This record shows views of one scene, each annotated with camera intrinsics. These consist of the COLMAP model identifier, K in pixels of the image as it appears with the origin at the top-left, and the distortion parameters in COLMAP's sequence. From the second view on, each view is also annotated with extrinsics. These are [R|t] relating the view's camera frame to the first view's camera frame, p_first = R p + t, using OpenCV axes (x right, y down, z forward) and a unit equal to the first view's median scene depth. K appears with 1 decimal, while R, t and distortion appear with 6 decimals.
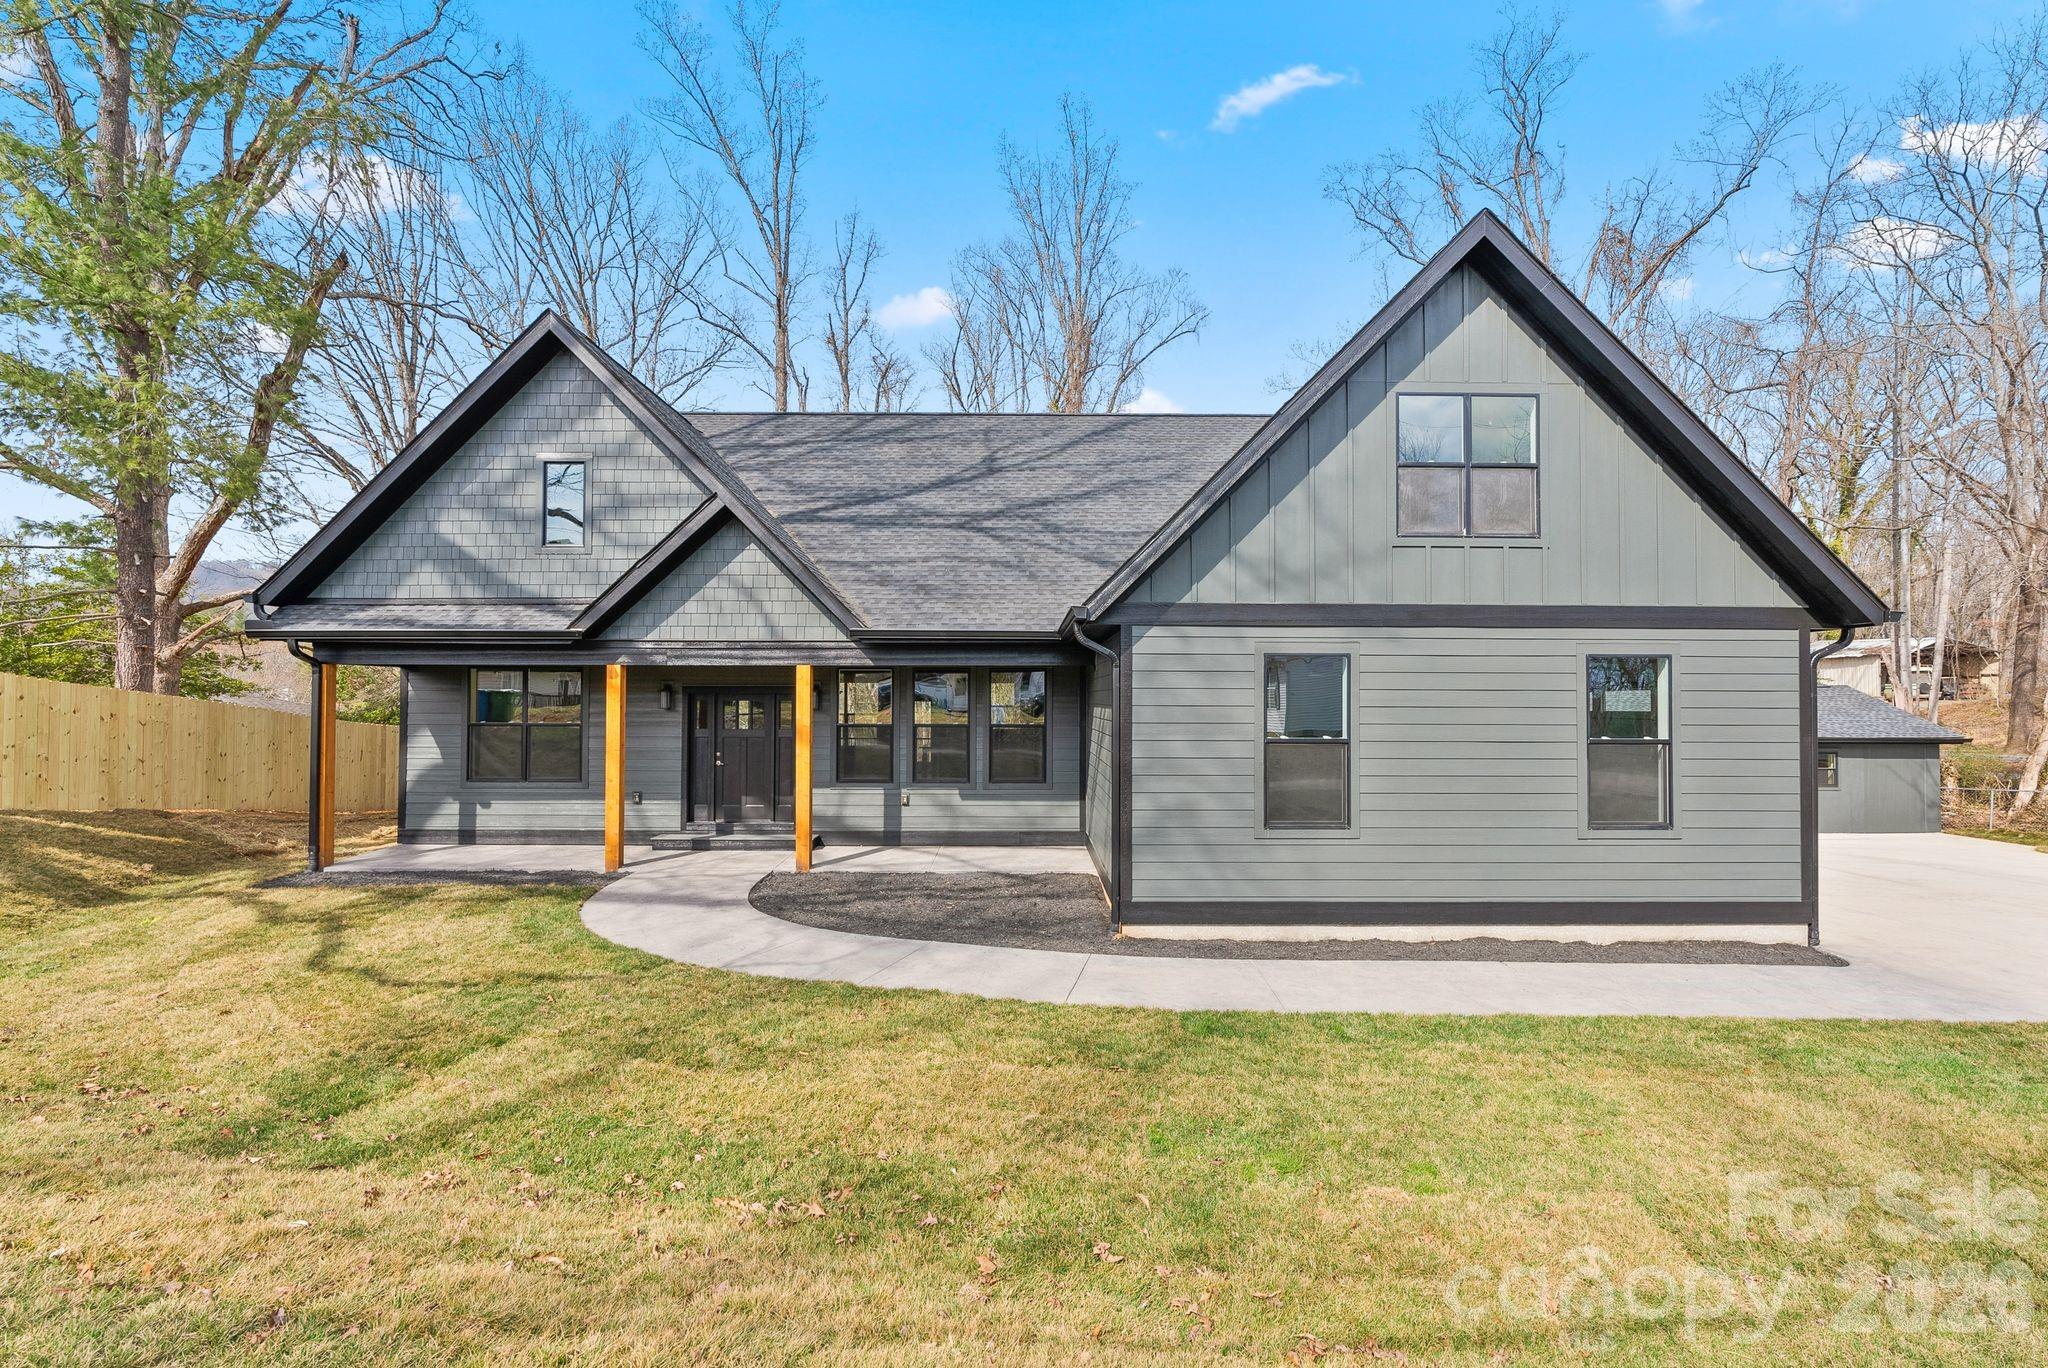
lens RADIAL K [[945.2, 0, 1032.0], [0, 945.2, 683.8], [0, 0, 1]] dist [-0.000426, 0.000461]
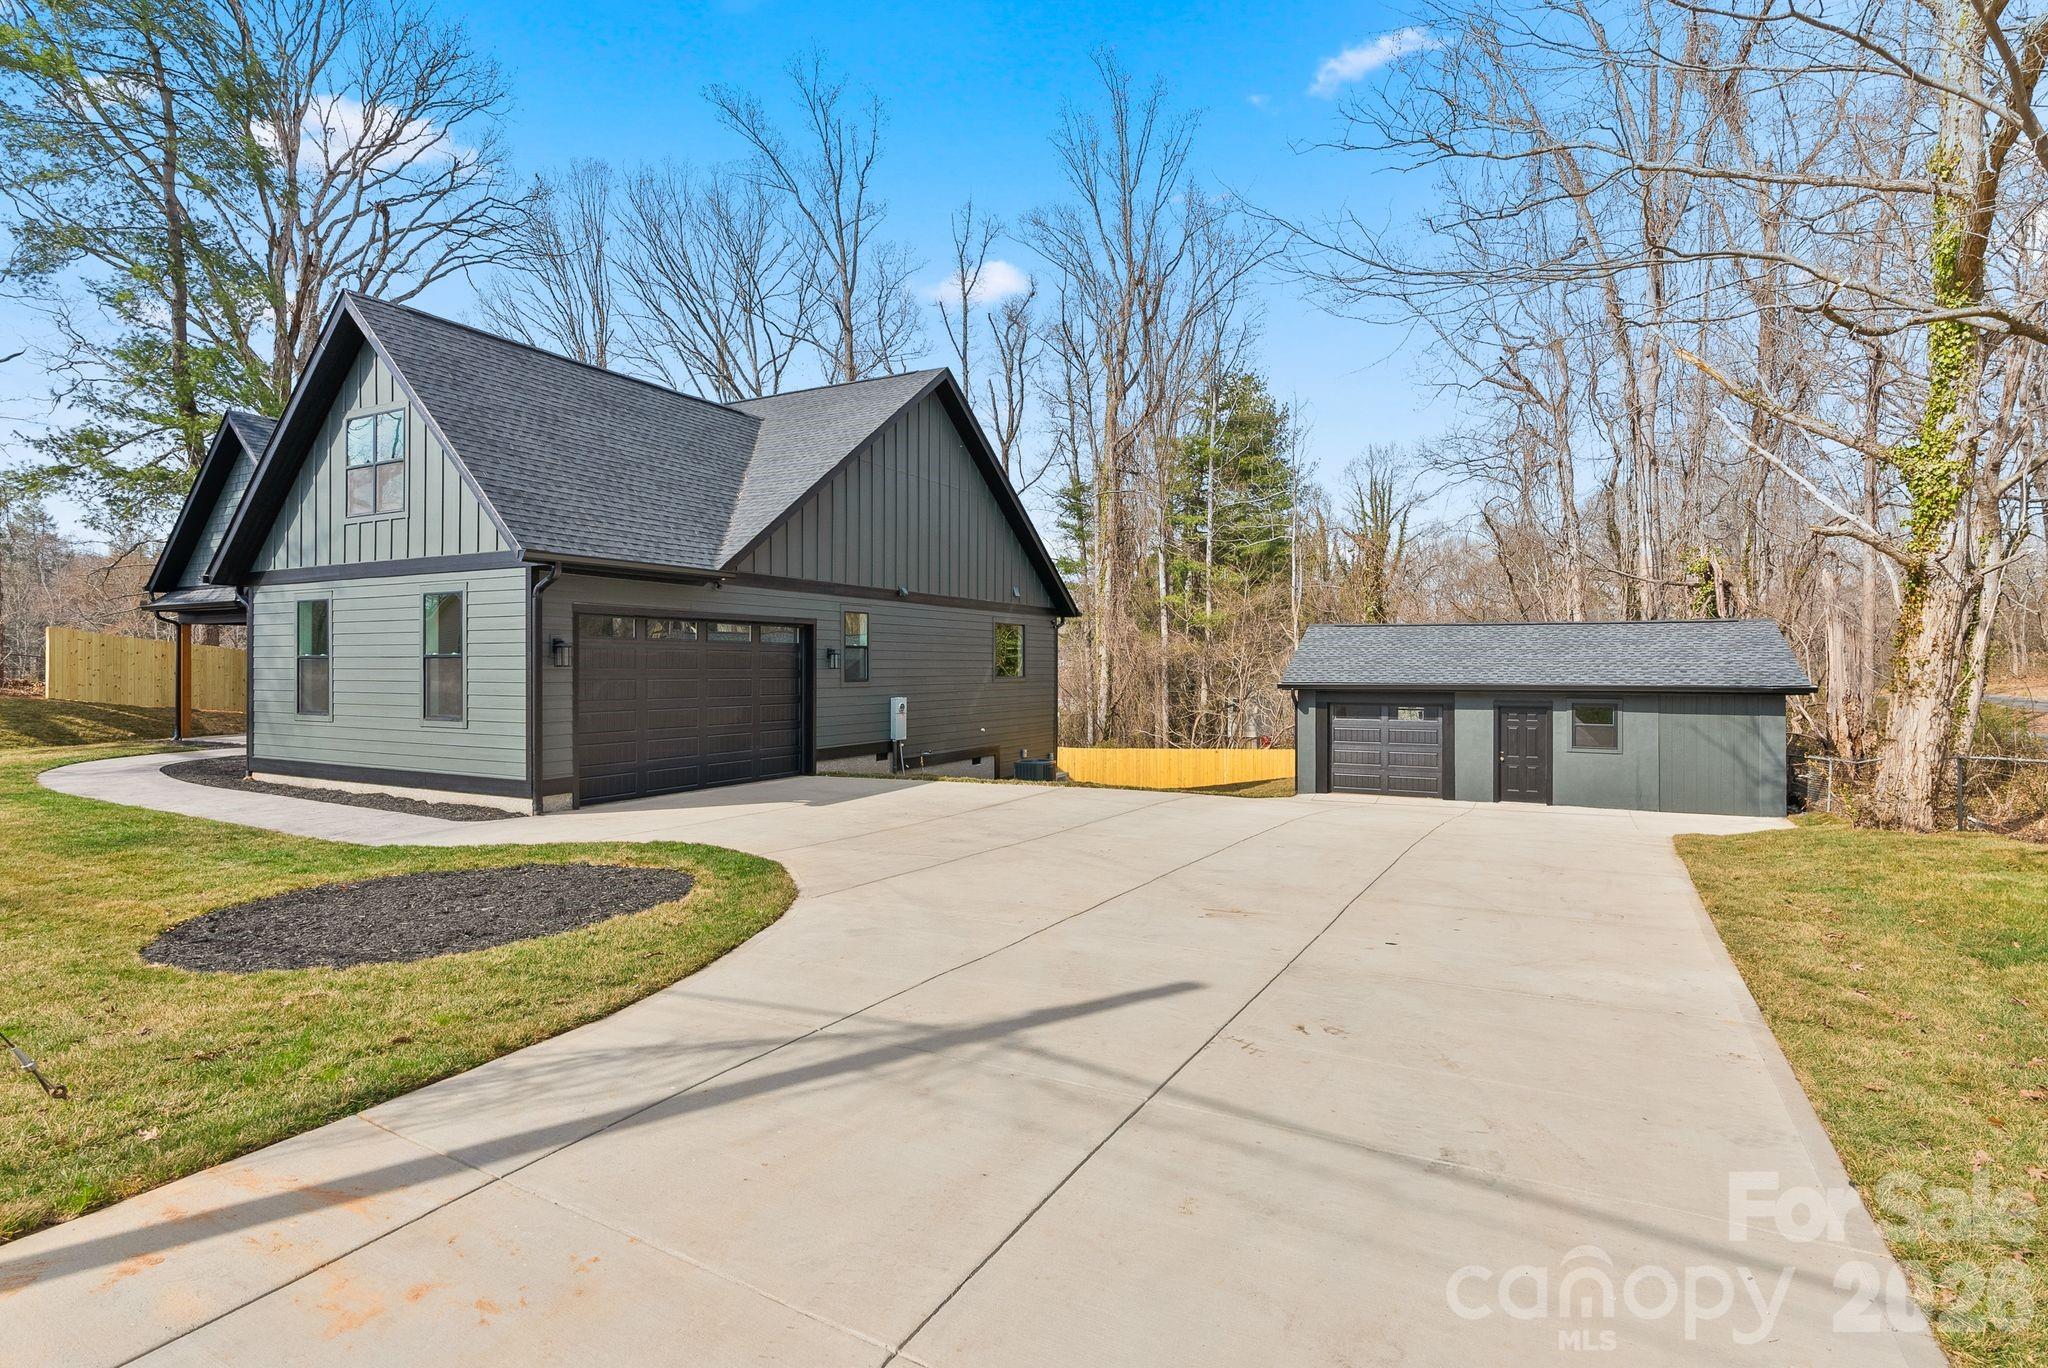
lens RADIAL K [[1004.8, 0, 1024.3], [0, 1004.8, 658.5], [0, 0, 1]] dist [-0.001292, 0.000306]
pose [[0.879851, -0.005660, -0.475216, 1.580412], [0.009646, 0.999936, 0.005950, 0.048654], [0.475152, -0.009819, 0.879849, 0.093024]]
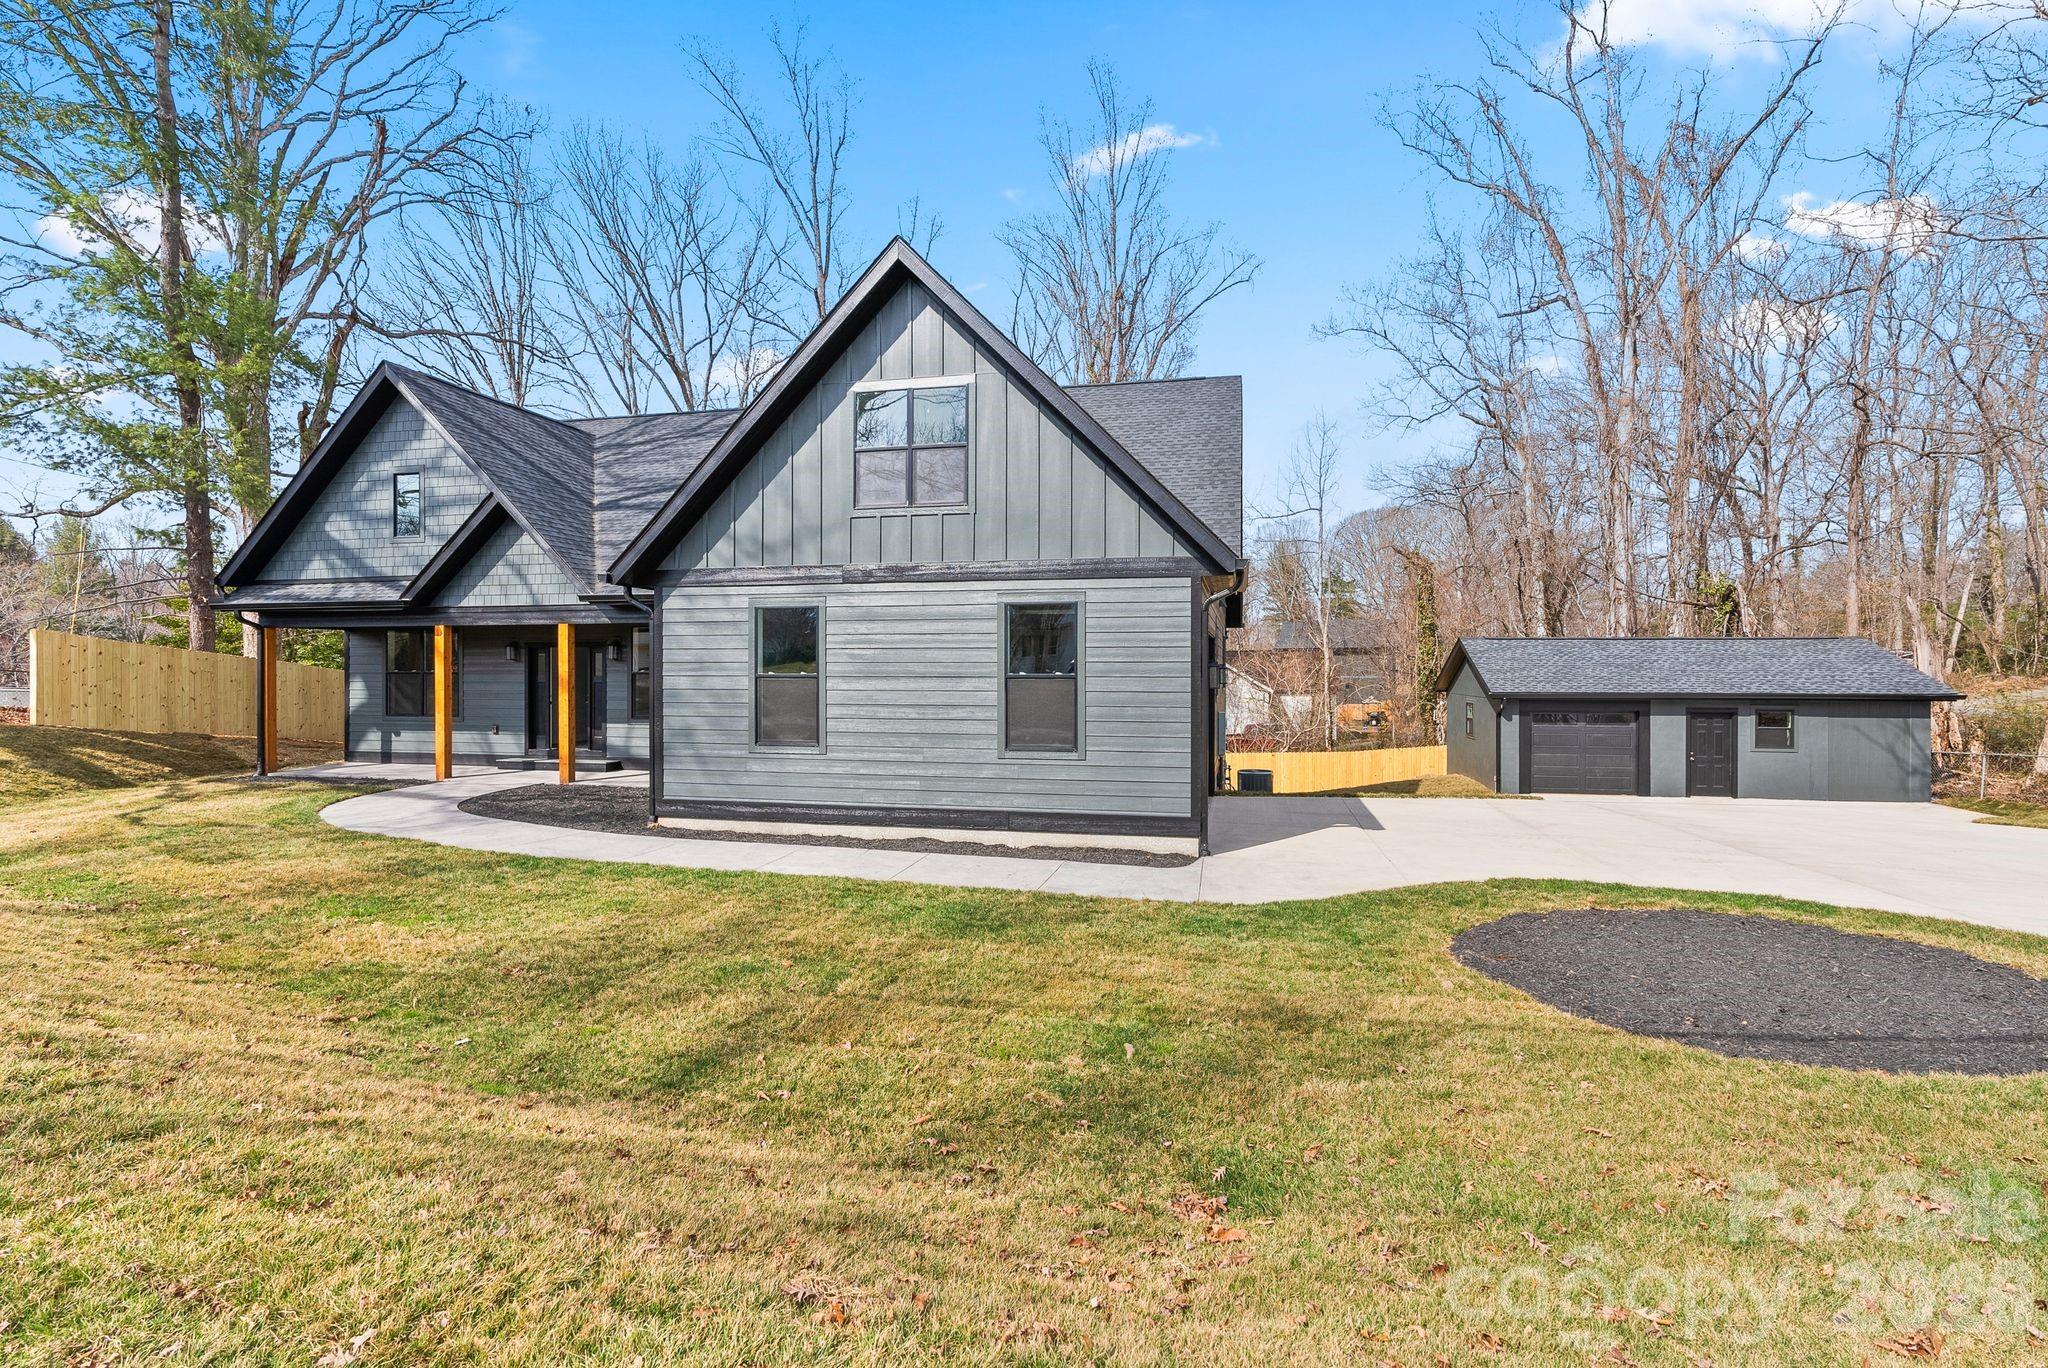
lens RADIAL K [[977.9, 0, 1021.2], [0, 977.9, 675.3], [0, 0, 1]] dist [0.000221, 0.001166]
pose [[0.972887, -0.001002, -0.231278, 0.681813], [0.006802, 0.999682, 0.024283, 0.021996], [0.231180, -0.025197, 0.972585, -0.148810]]
